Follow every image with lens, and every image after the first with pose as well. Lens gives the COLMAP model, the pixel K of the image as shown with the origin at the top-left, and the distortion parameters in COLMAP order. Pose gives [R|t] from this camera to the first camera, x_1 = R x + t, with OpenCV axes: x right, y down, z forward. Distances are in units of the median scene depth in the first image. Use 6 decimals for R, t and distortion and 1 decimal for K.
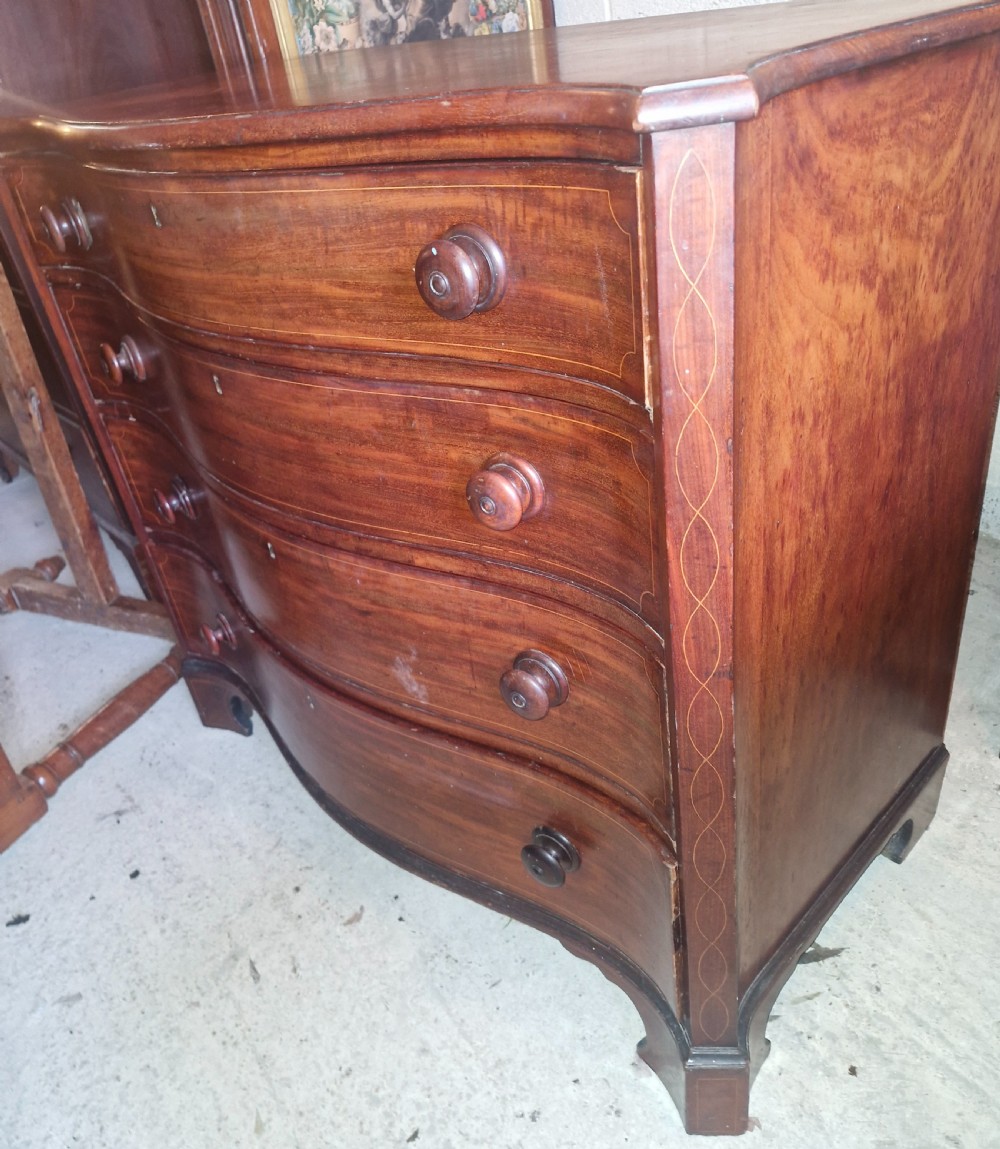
lens RADIAL K [[916.3, 0, 498.9], [0, 916.3, 563.0], [0, 0, 1]] dist [0.090842, -0.124143]
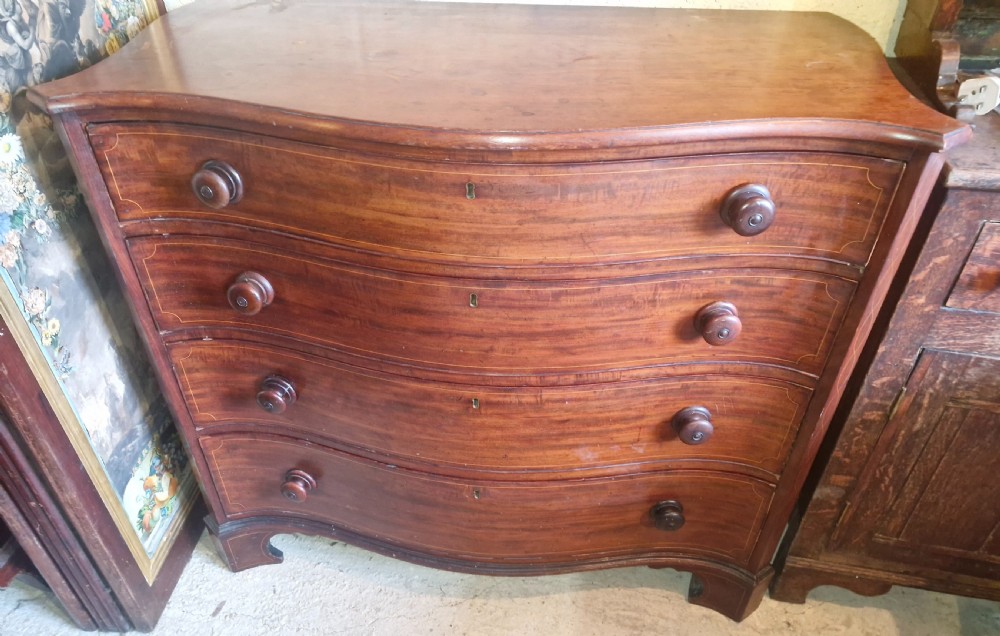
lens RADIAL K [[707.1, 0, 495.3], [0, 707.1, 392.8], [0, 0, 1]] dist [0.039441, -0.001912]
pose [[0.772478, -0.305807, 0.556560, -0.921759], [0.238743, 0.951972, 0.191706, -0.257080], [-0.588455, -0.015214, 0.808387, 0.121166]]
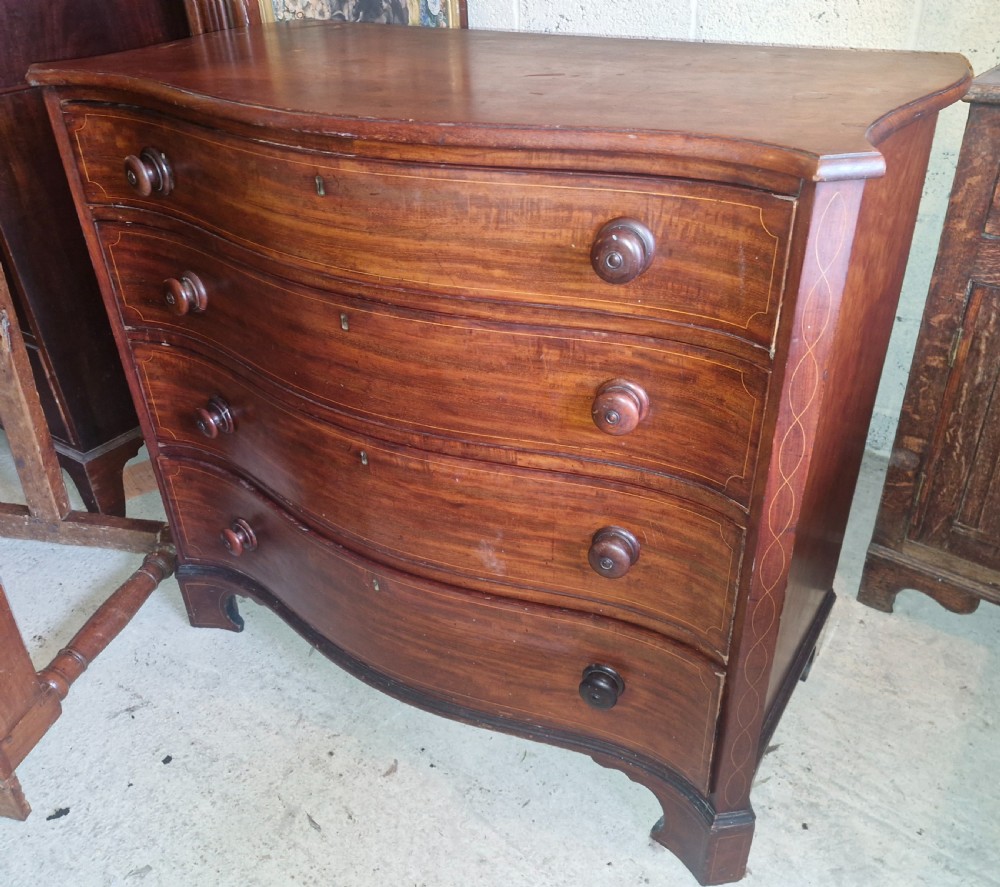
lens RADIAL K [[879.8, 0, 510.9], [0, 879.8, 478.3], [0, 0, 1]] dist [0.115882, -0.162671]
pose [[0.967818, -0.030630, 0.249780, -0.393242], [0.029408, 0.999530, 0.008623, 0.009977], [-0.249927, -0.001000, 0.968264, -0.188127]]
